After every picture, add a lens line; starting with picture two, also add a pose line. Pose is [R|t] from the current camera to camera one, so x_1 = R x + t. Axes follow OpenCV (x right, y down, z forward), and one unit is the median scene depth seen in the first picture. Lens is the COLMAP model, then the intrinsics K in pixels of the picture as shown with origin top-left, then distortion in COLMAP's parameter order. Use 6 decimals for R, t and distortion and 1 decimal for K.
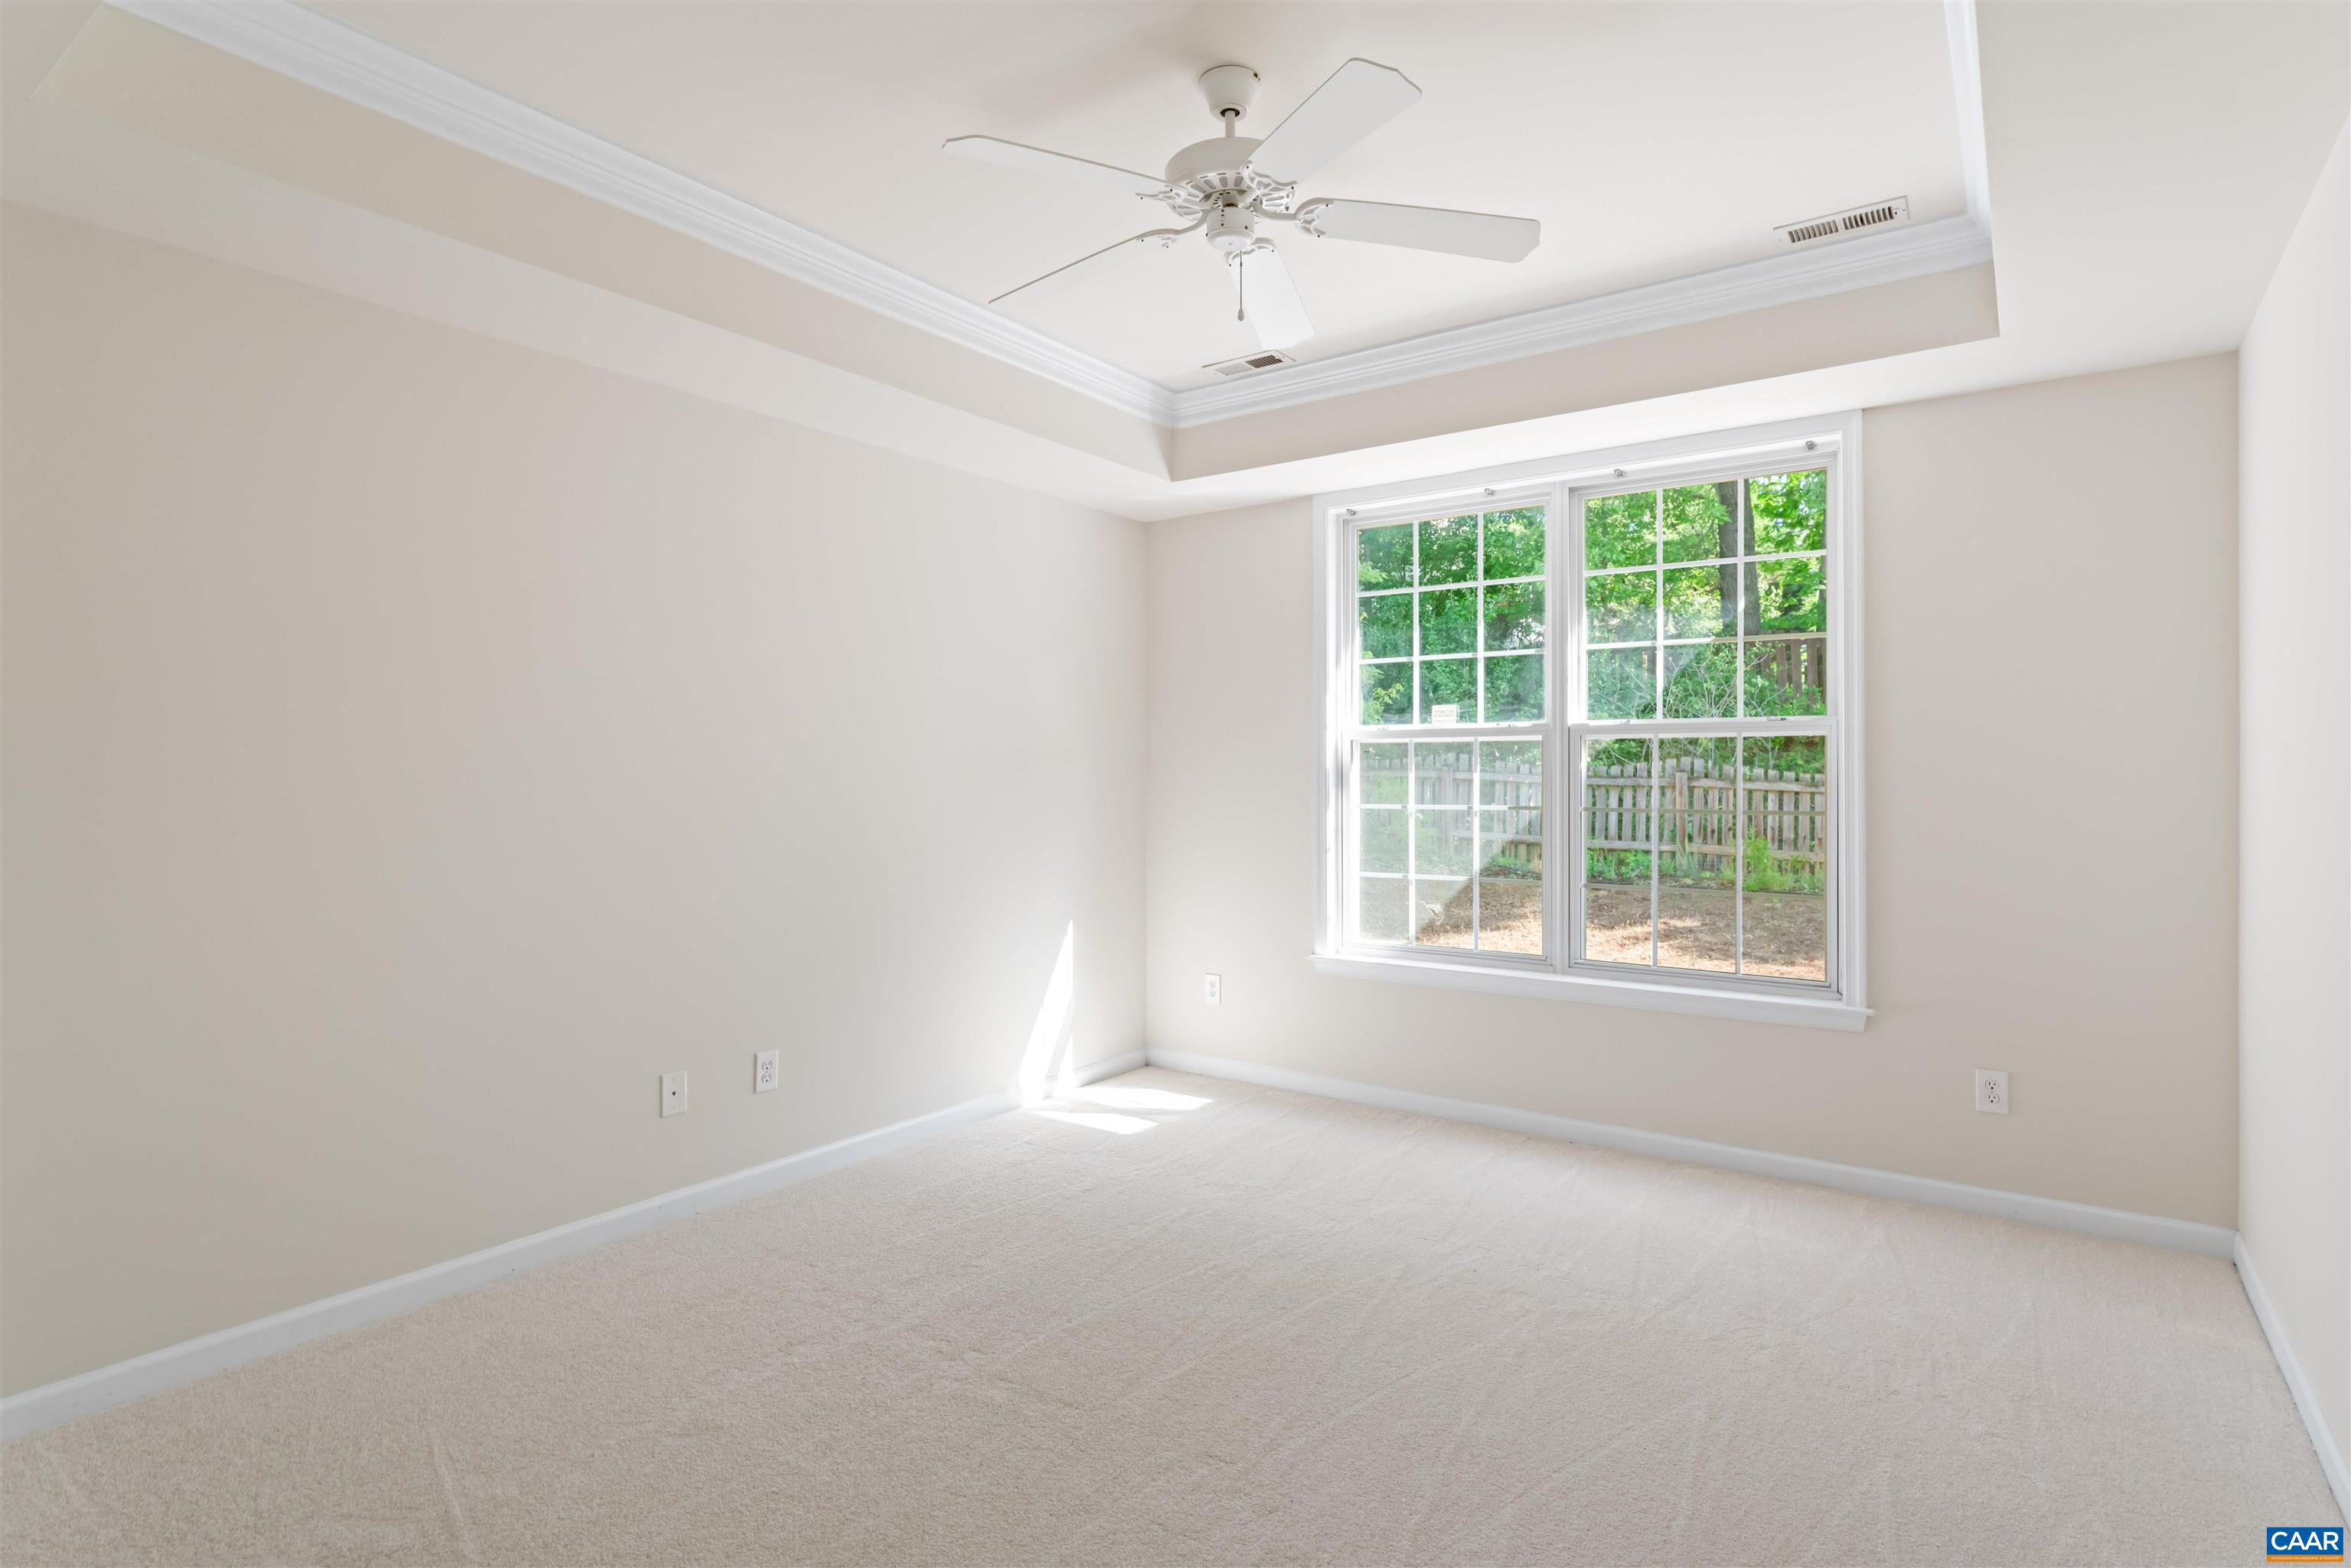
lens RADIAL K [[1188.5, 0, 1175.5], [0, 1188.5, 784.0], [0, 0, 1]] dist [0.000178, -0.000015]
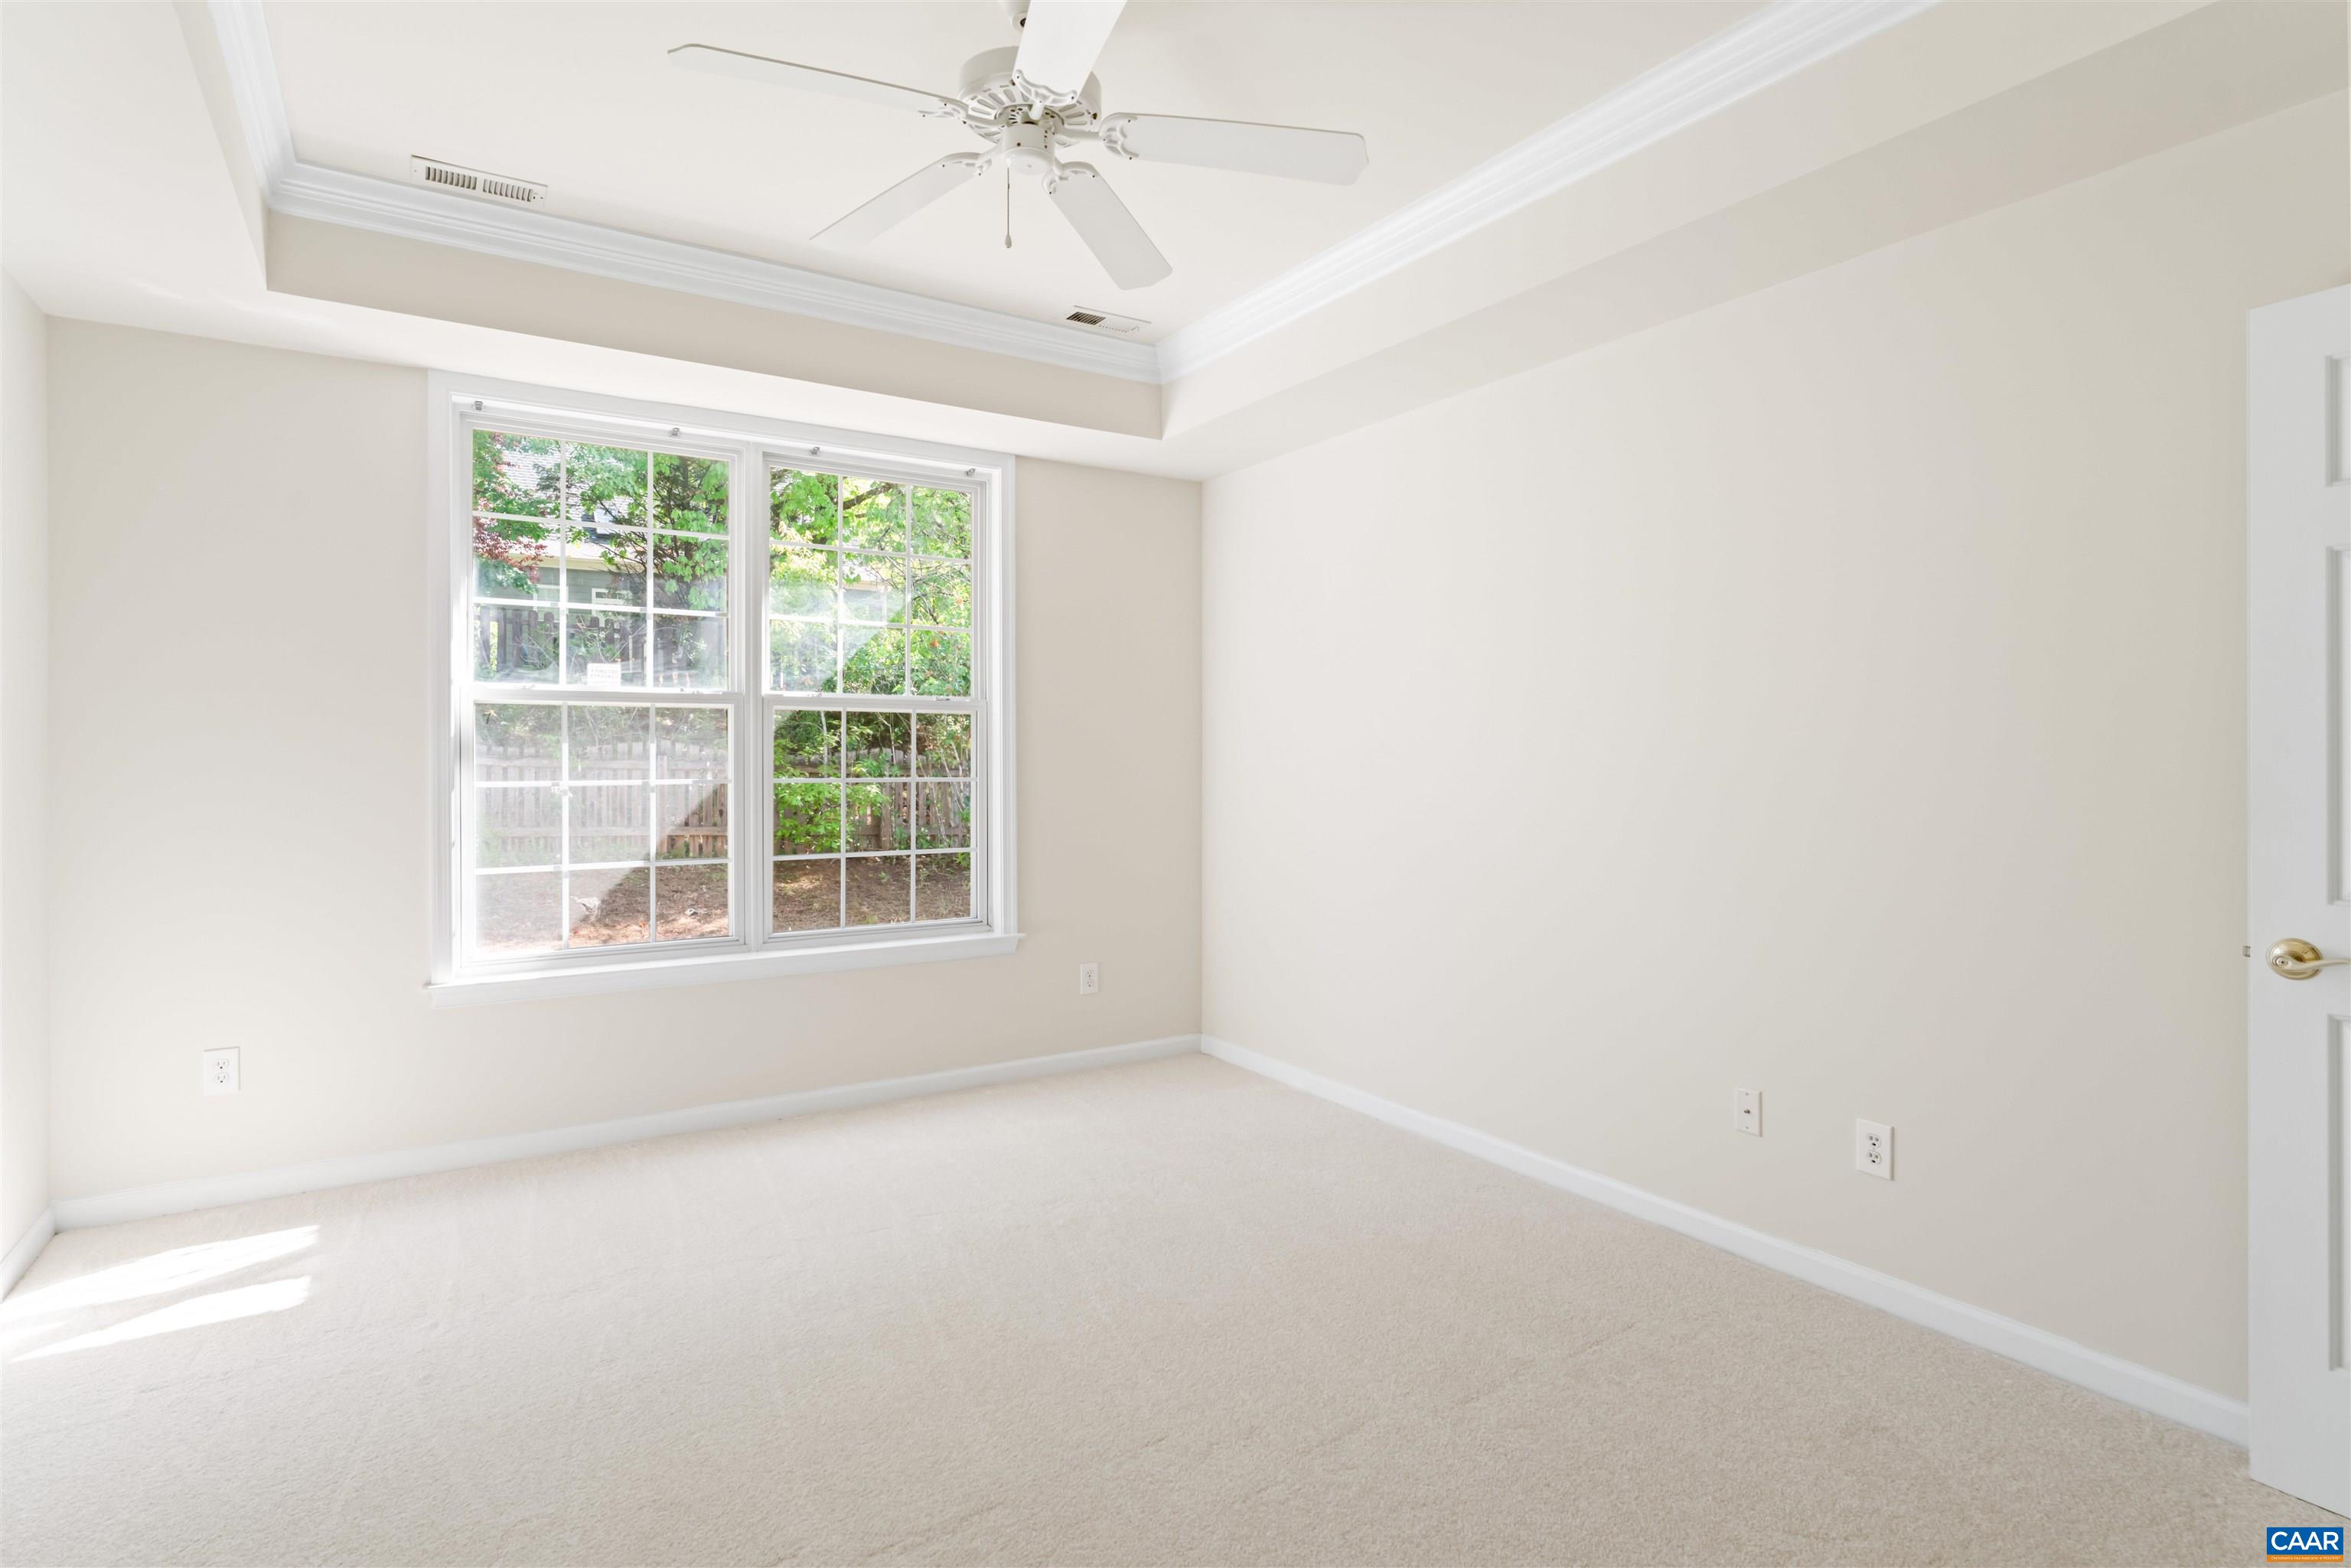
lens RADIAL K [[1195.3, 0, 1173.1], [0, 1195.3, 761.5], [0, 0, 1]] dist [0.003031, 0.000531]
pose [[0.377765, -0.007072, 0.925875, -0.420297], [0.003283, 0.999975, 0.006298, -0.000094], [-0.925896, 0.000660, 0.377778, 0.296350]]
